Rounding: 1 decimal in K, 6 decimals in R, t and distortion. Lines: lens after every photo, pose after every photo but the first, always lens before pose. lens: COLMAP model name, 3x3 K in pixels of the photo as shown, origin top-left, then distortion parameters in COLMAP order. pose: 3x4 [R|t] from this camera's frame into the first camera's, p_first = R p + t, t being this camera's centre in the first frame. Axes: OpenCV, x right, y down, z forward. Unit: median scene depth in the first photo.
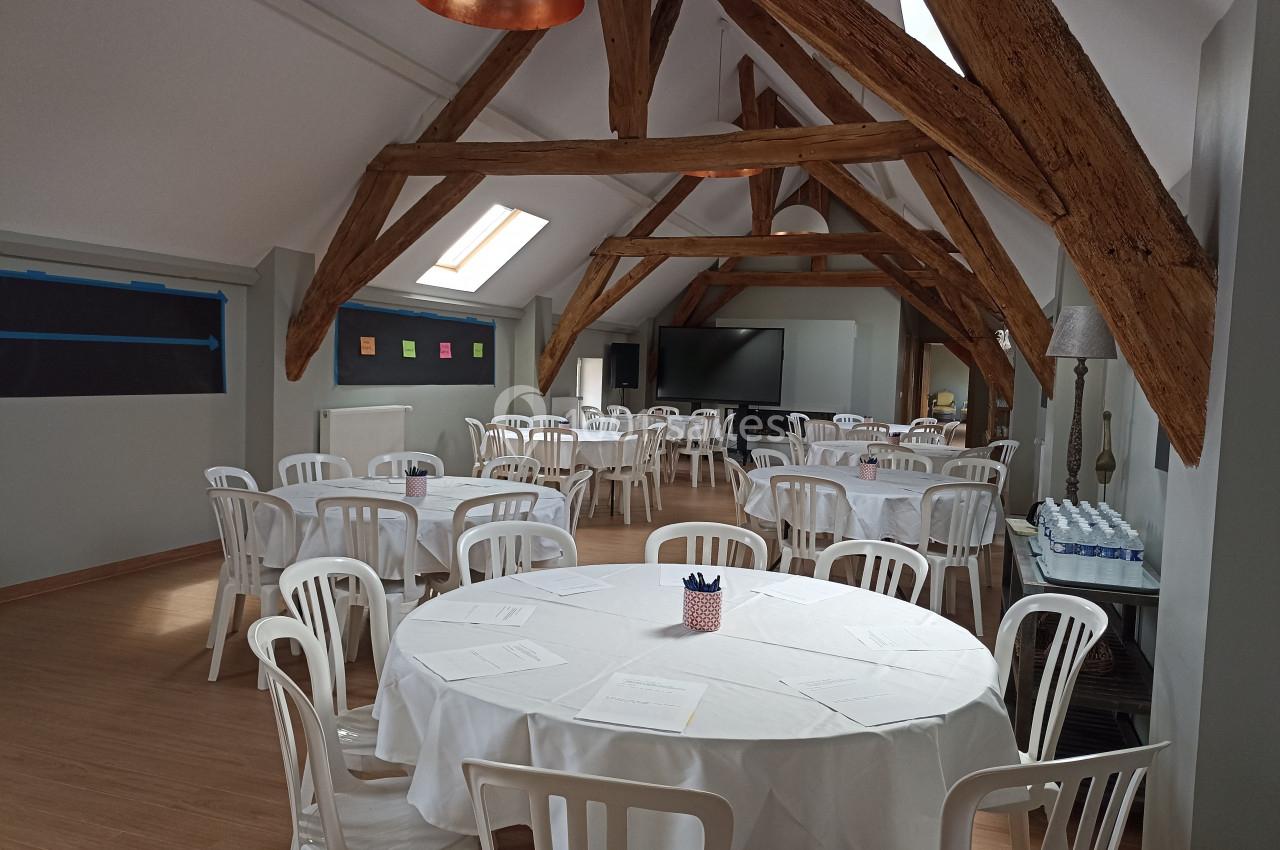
lens RADIAL K [[941.6, 0, 632.1], [0, 941.6, 431.6], [0, 0, 1]] dist [0.023282, -0.014199]
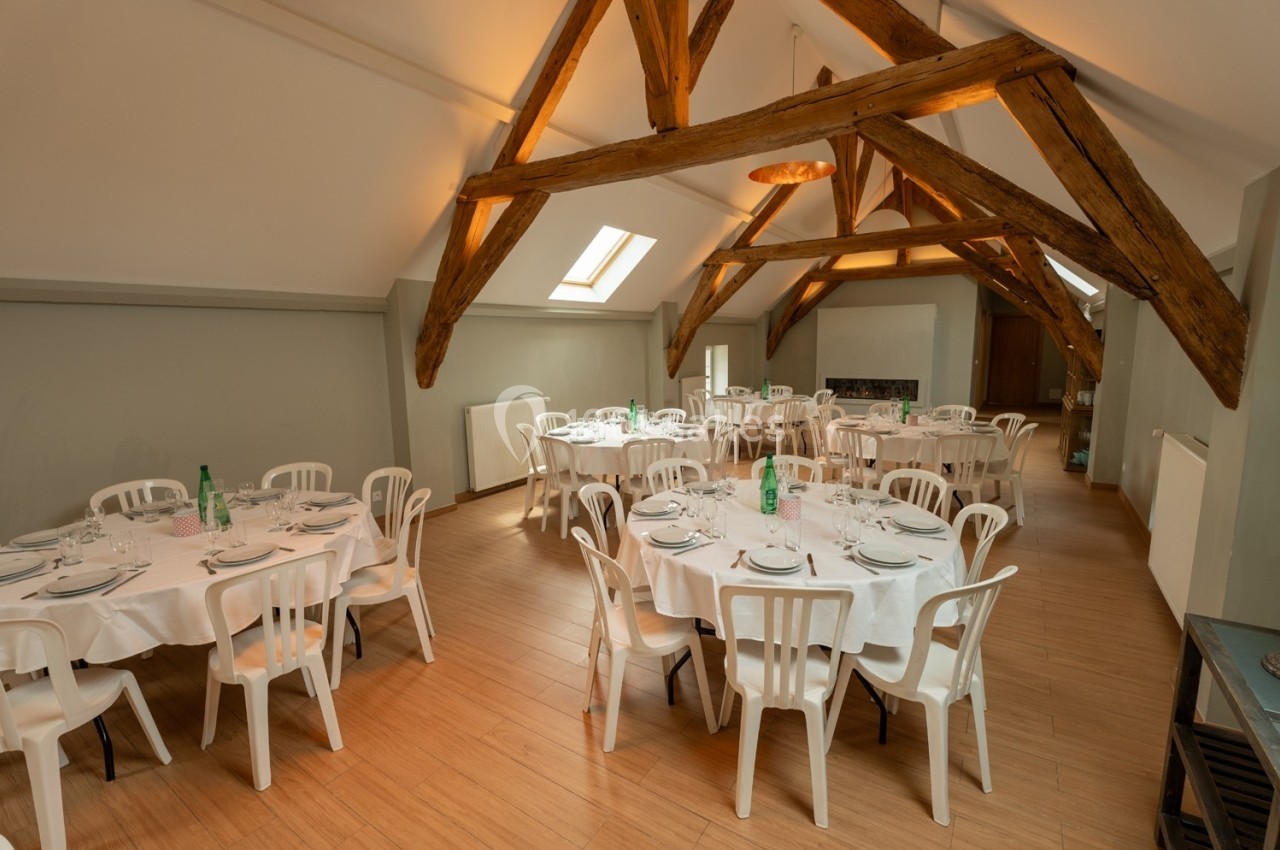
lens RADIAL K [[561.4, 0, 638.4], [0, 561.4, 424.2], [0, 0, 1]] dist [0.000995, 0.000343]
pose [[0.966591, -0.013562, -0.255966, 0.069356], [0.032723, 0.996957, 0.070749, -0.036931], [0.254228, -0.076761, 0.964093, 0.270804]]
